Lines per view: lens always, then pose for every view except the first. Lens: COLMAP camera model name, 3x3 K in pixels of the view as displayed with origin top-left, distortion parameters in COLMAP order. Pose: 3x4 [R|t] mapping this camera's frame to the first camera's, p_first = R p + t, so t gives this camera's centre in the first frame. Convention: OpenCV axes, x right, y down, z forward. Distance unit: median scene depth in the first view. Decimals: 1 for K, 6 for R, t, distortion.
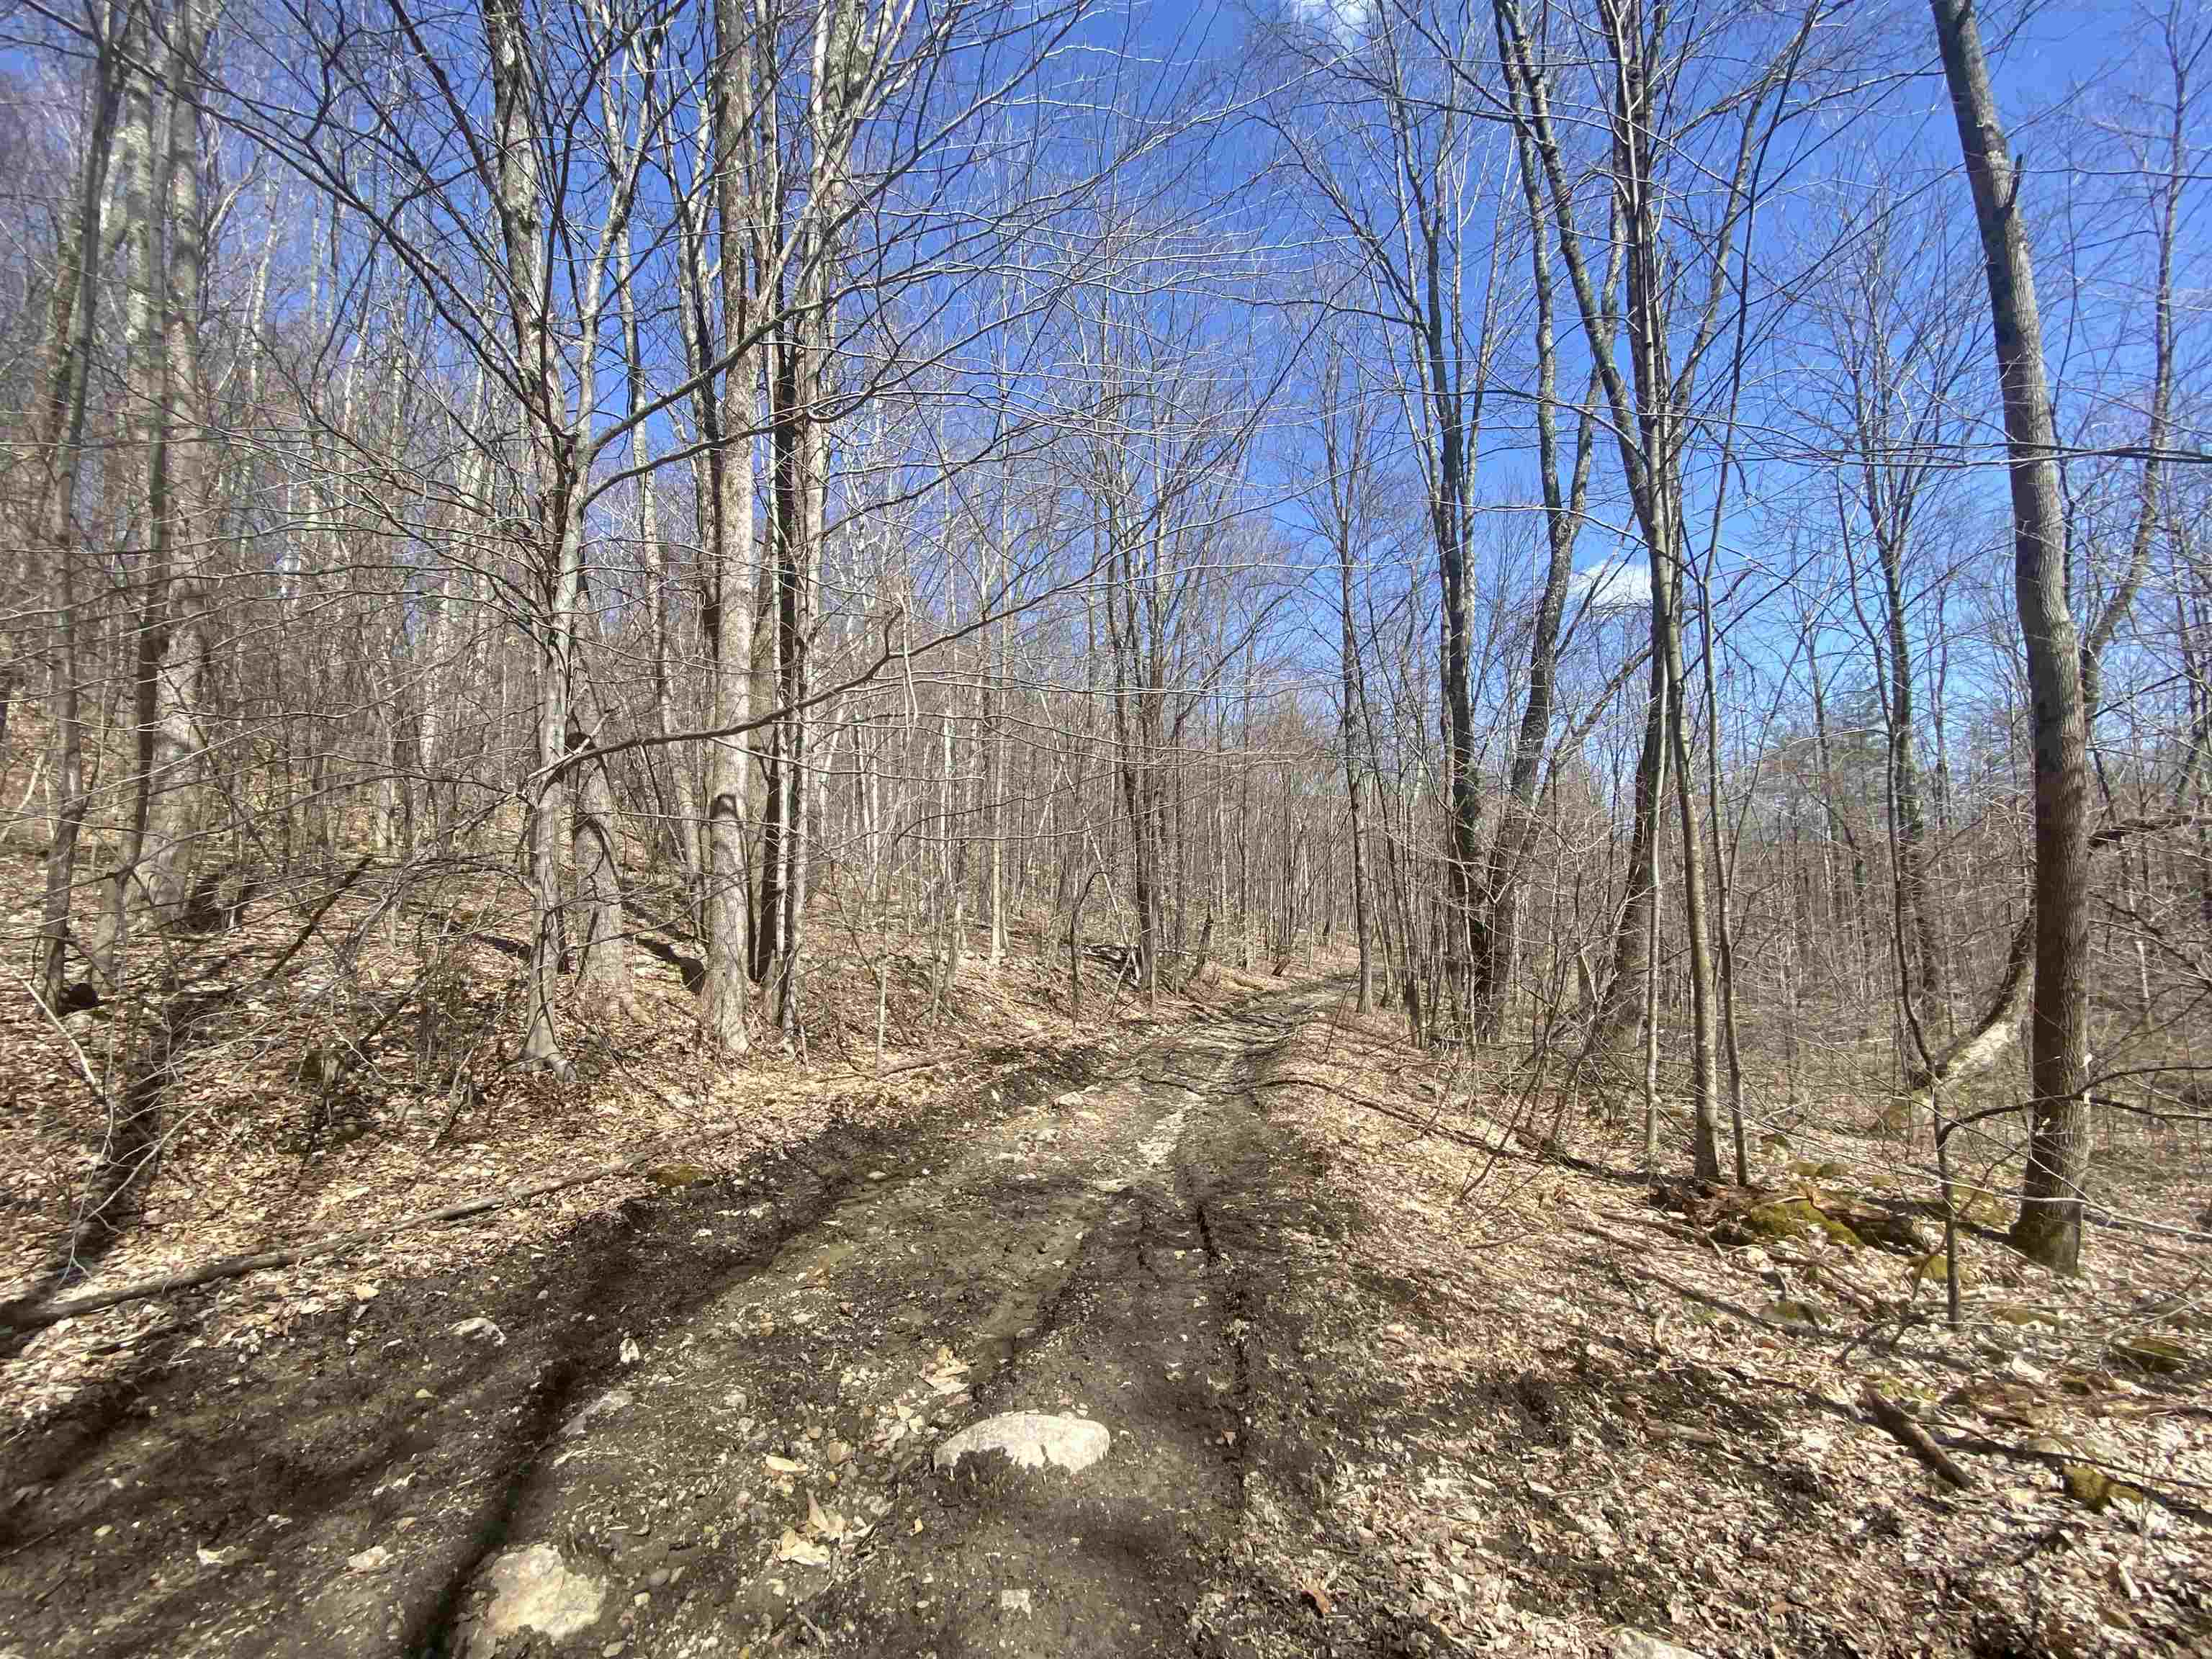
lens RADIAL K [[932.1, 0, 1114.0], [0, 932.1, 838.7], [0, 0, 1]] dist [0.017697, -0.020963]
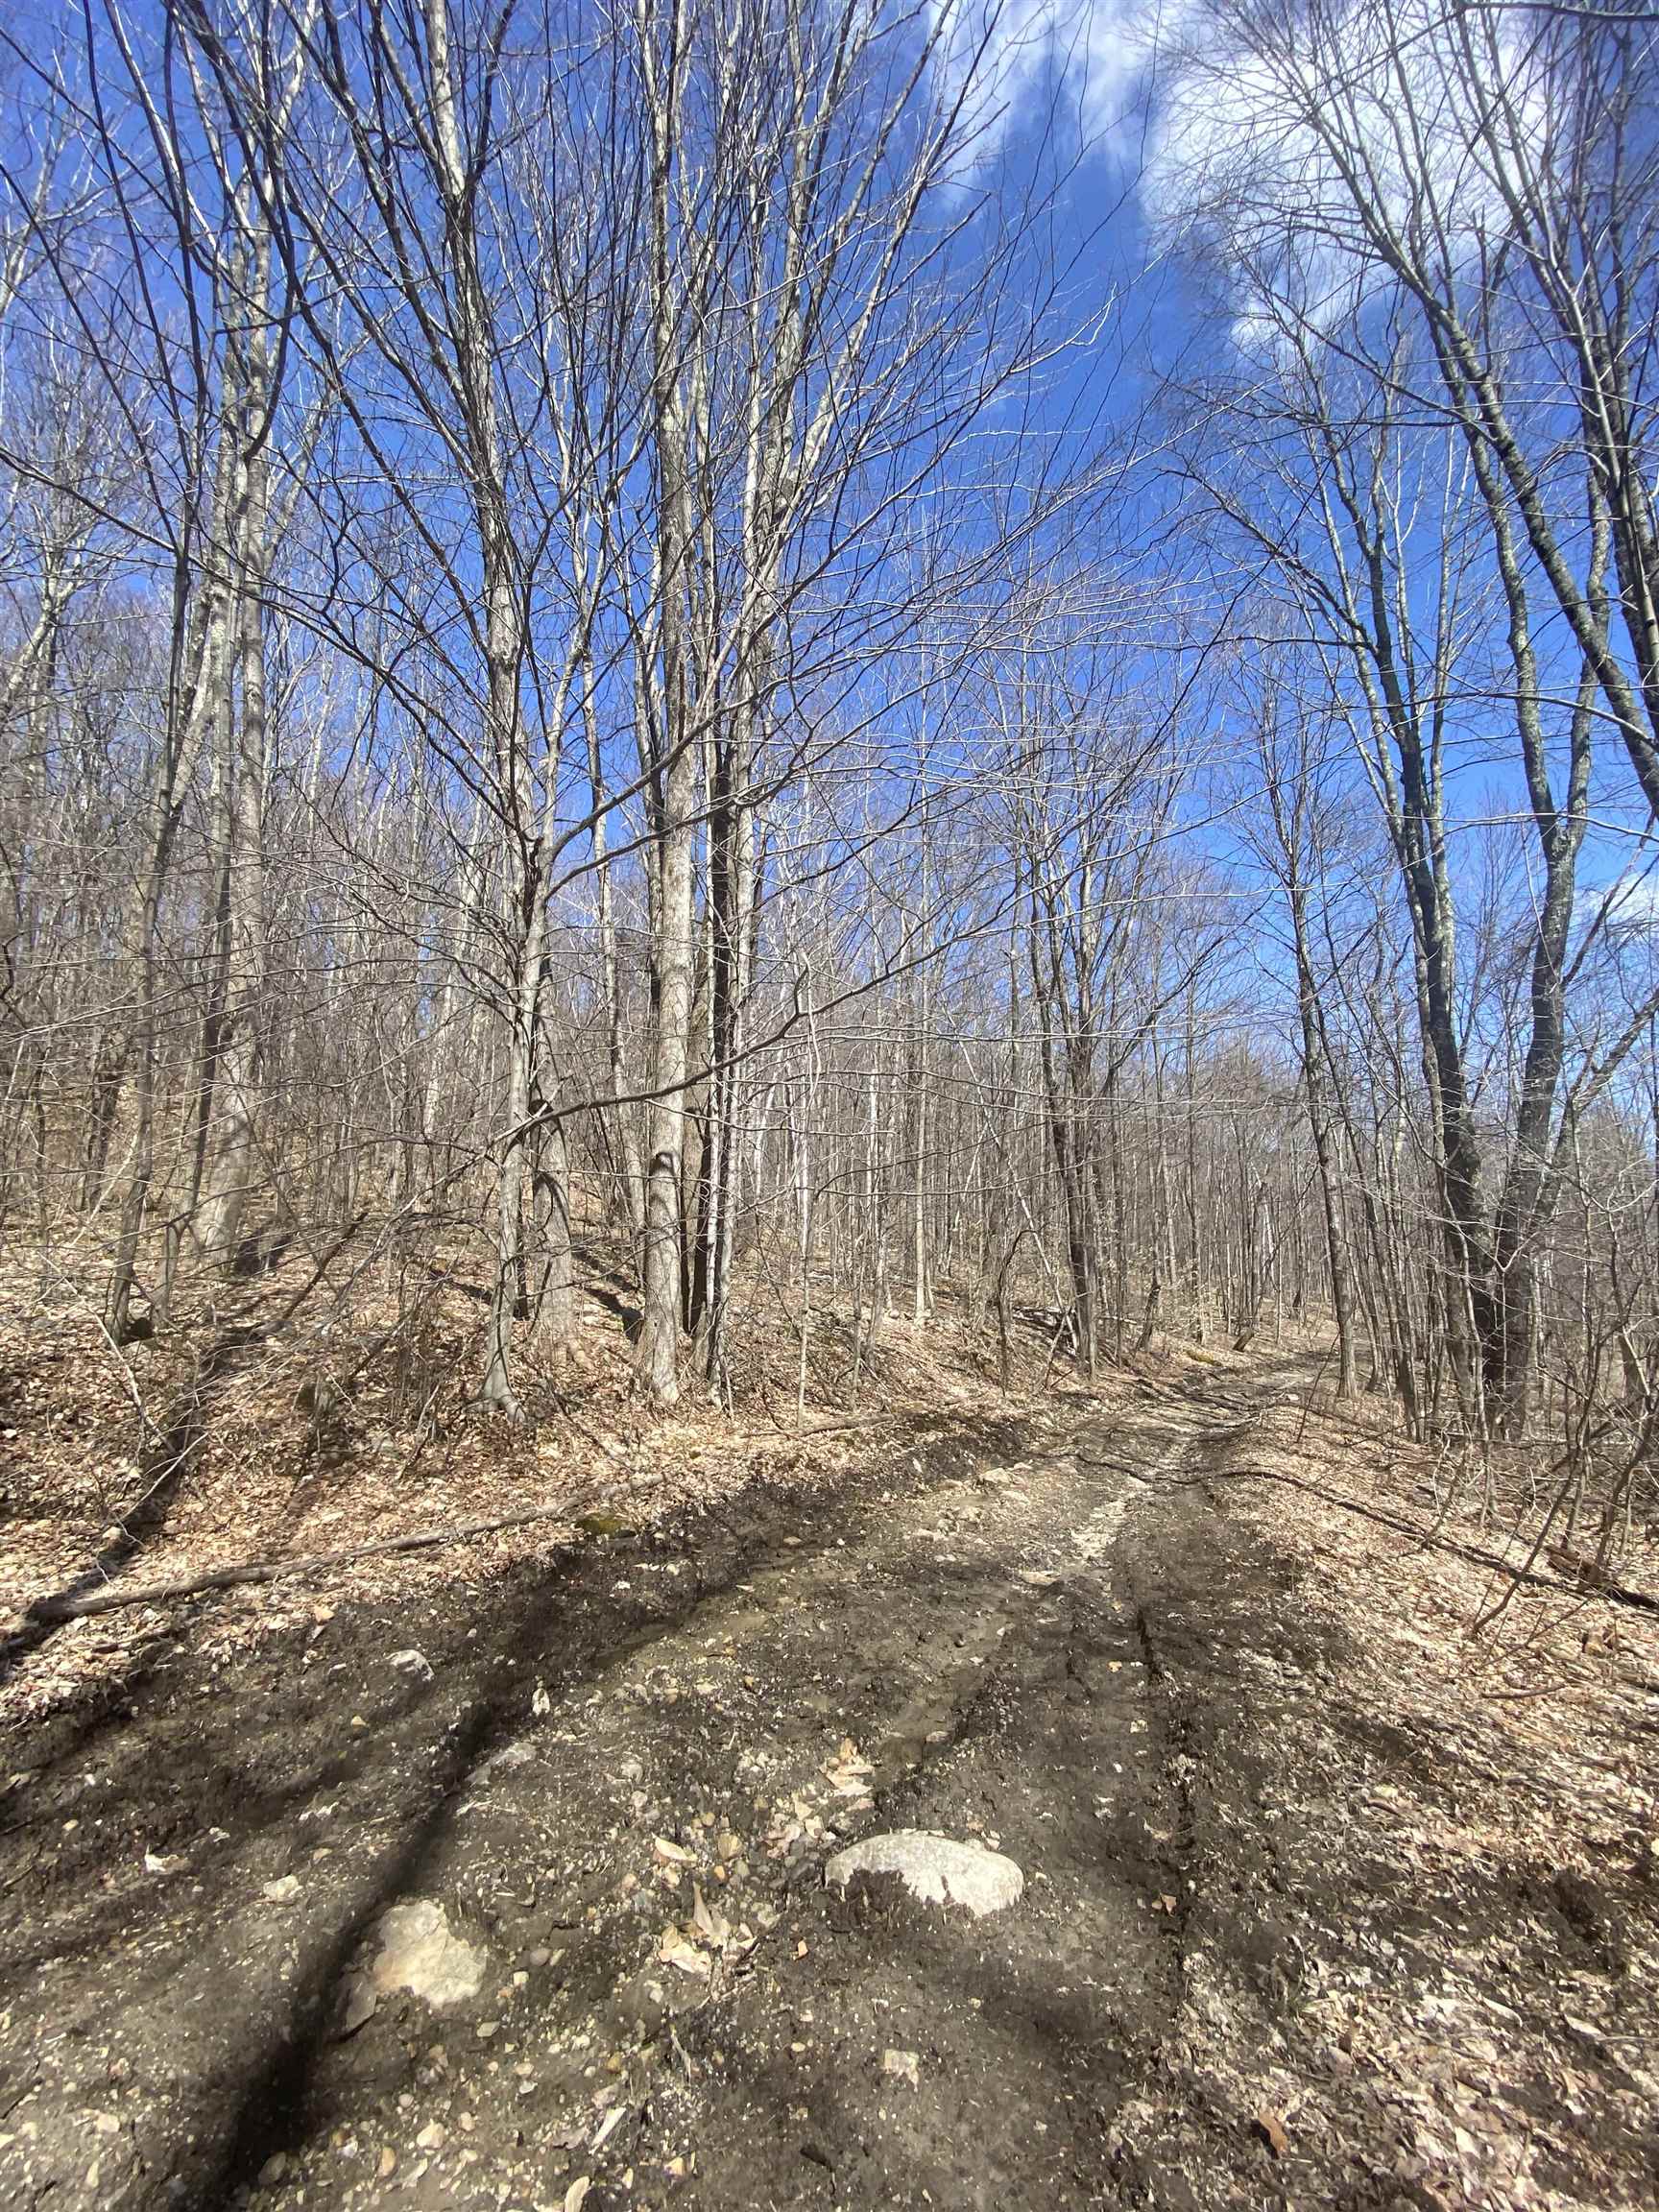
lens RADIAL K [[932.7, 0, 812.0], [0, 932.7, 1104.3], [0, 0, 1]] dist [0.014270, -0.018727]
pose [[0.969647, -0.025022, -0.243223, 0.019676], [0.000658, 0.995013, -0.099742, 0.004979], [0.244506, 0.096555, 0.964828, 0.025601]]
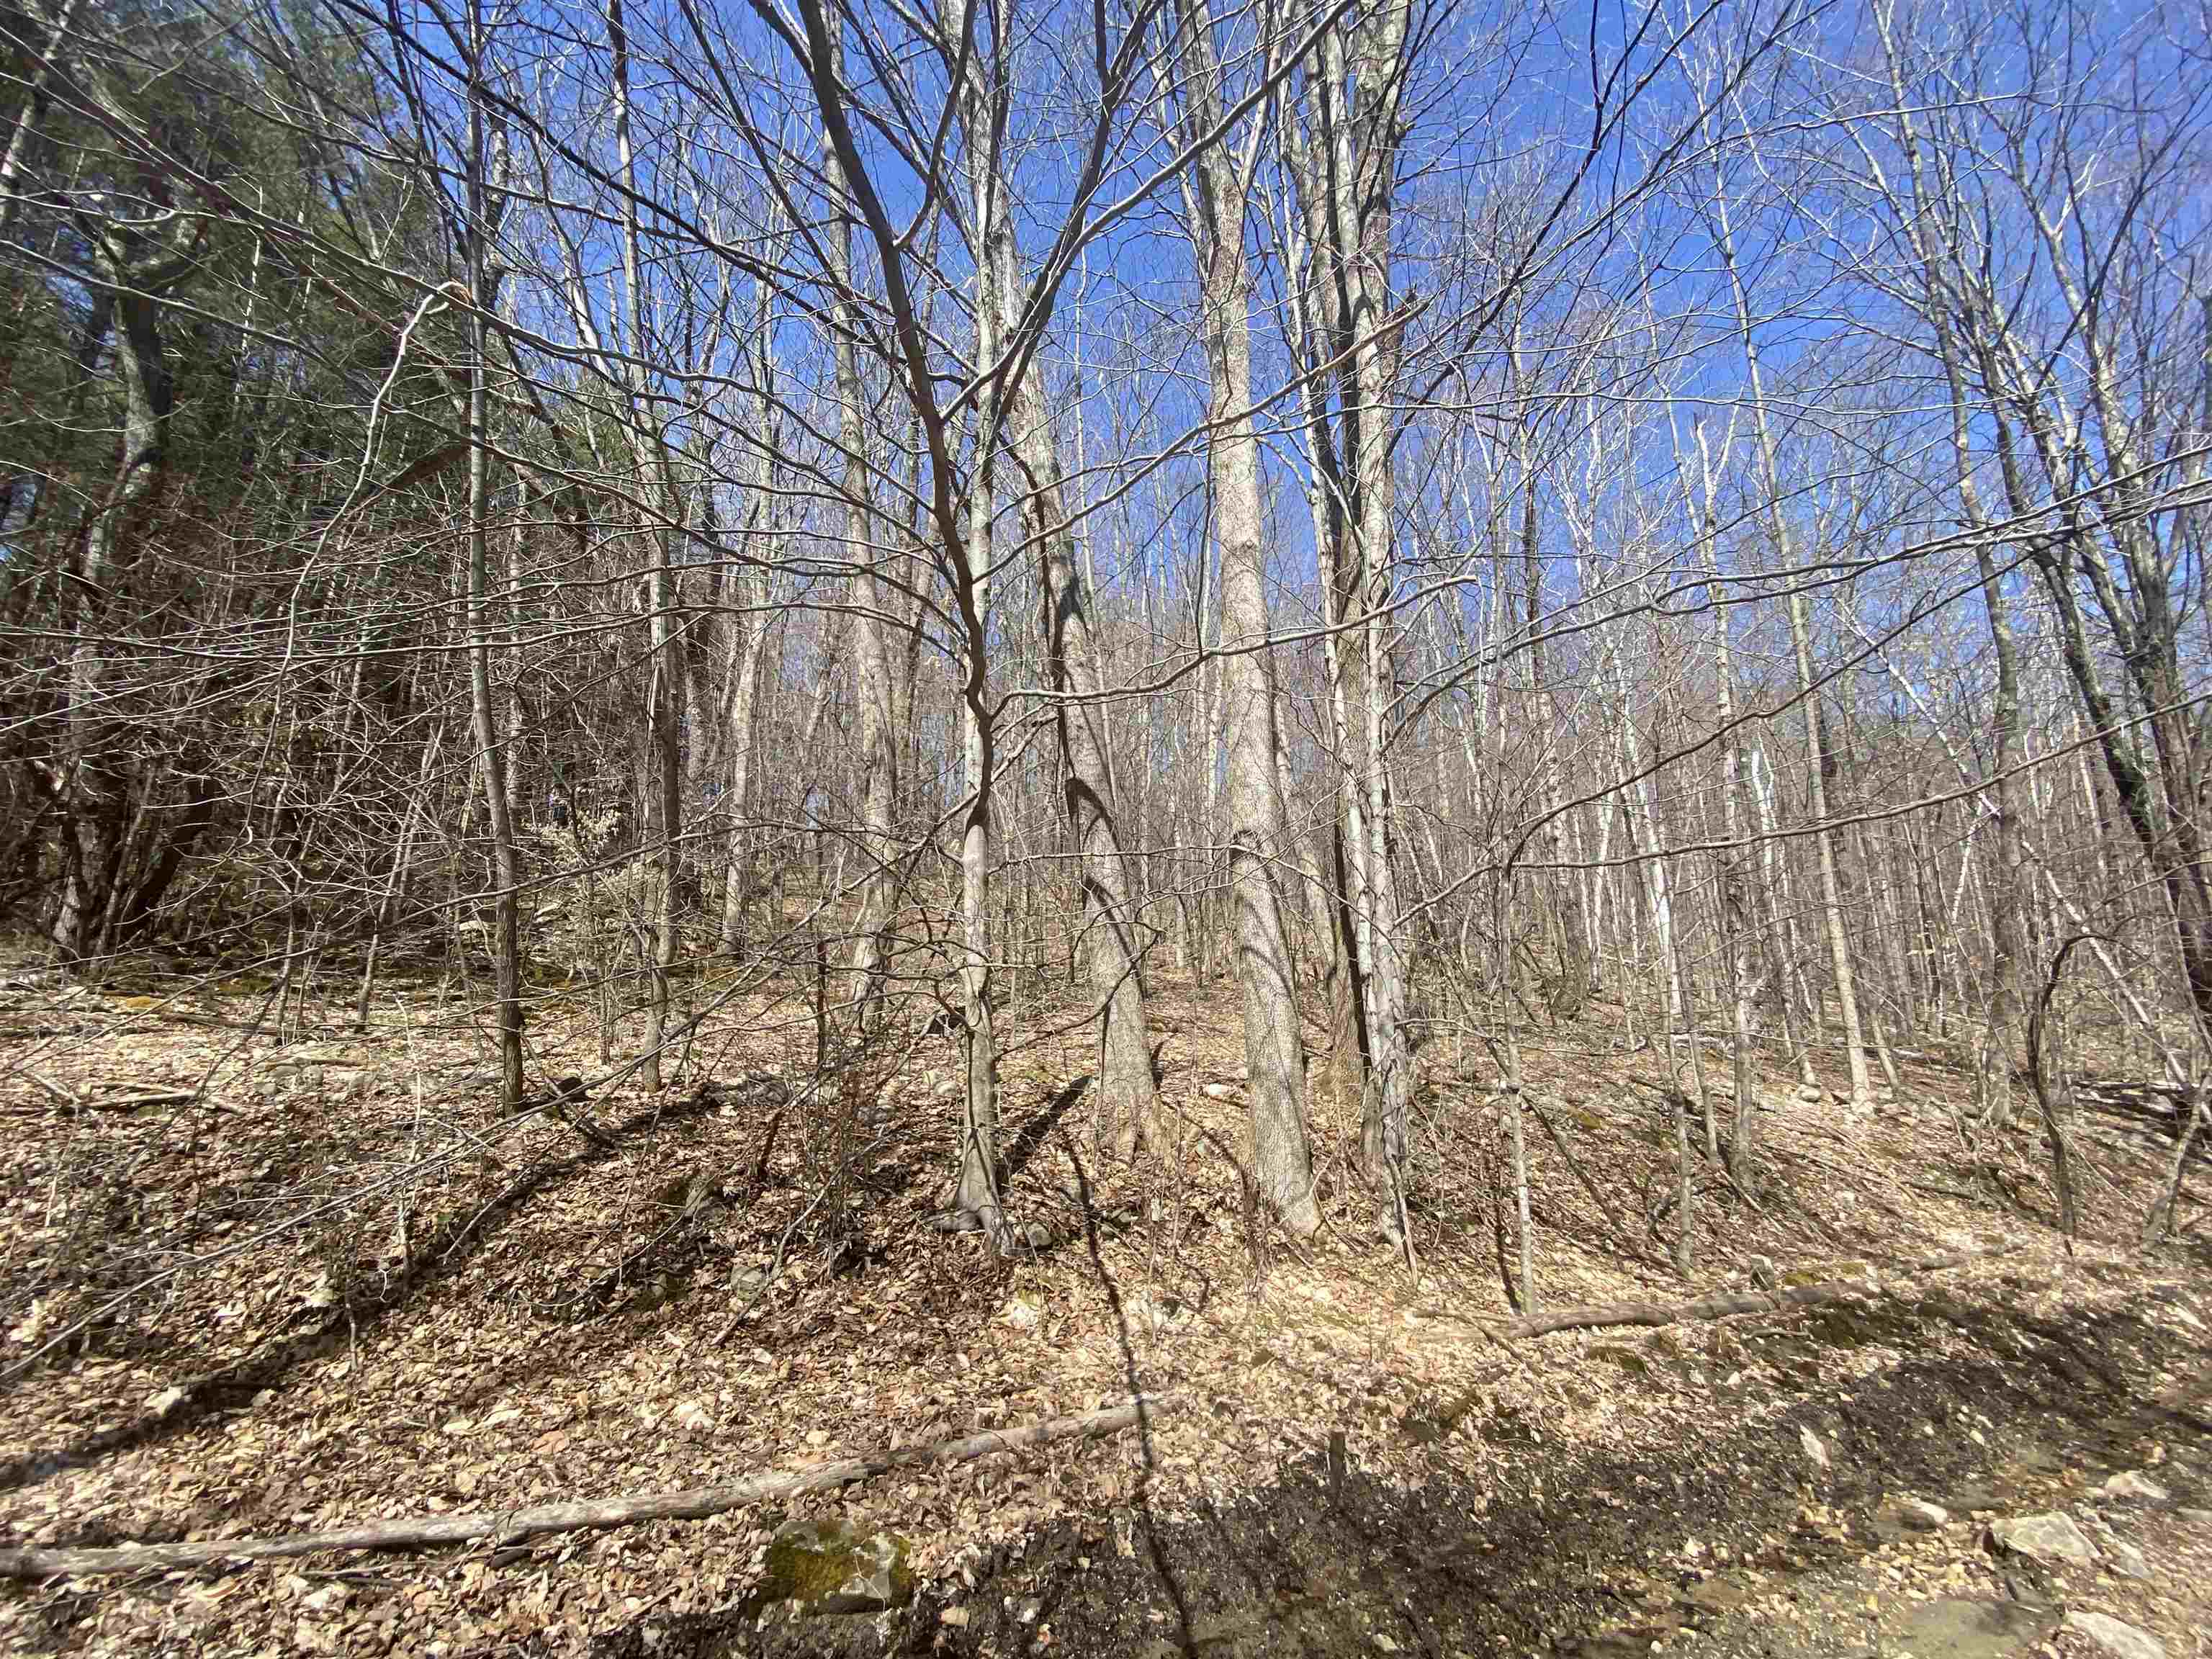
lens RADIAL K [[921.6, 0, 1079.5], [0, 921.6, 828.7], [0, 0, 1]] dist [0.014100, -0.018065]
pose [[0.657147, -0.155424, -0.737565, 0.004021], [0.051956, 0.985523, -0.161384, 0.098856], [0.751970, 0.067732, 0.655708, 0.885675]]
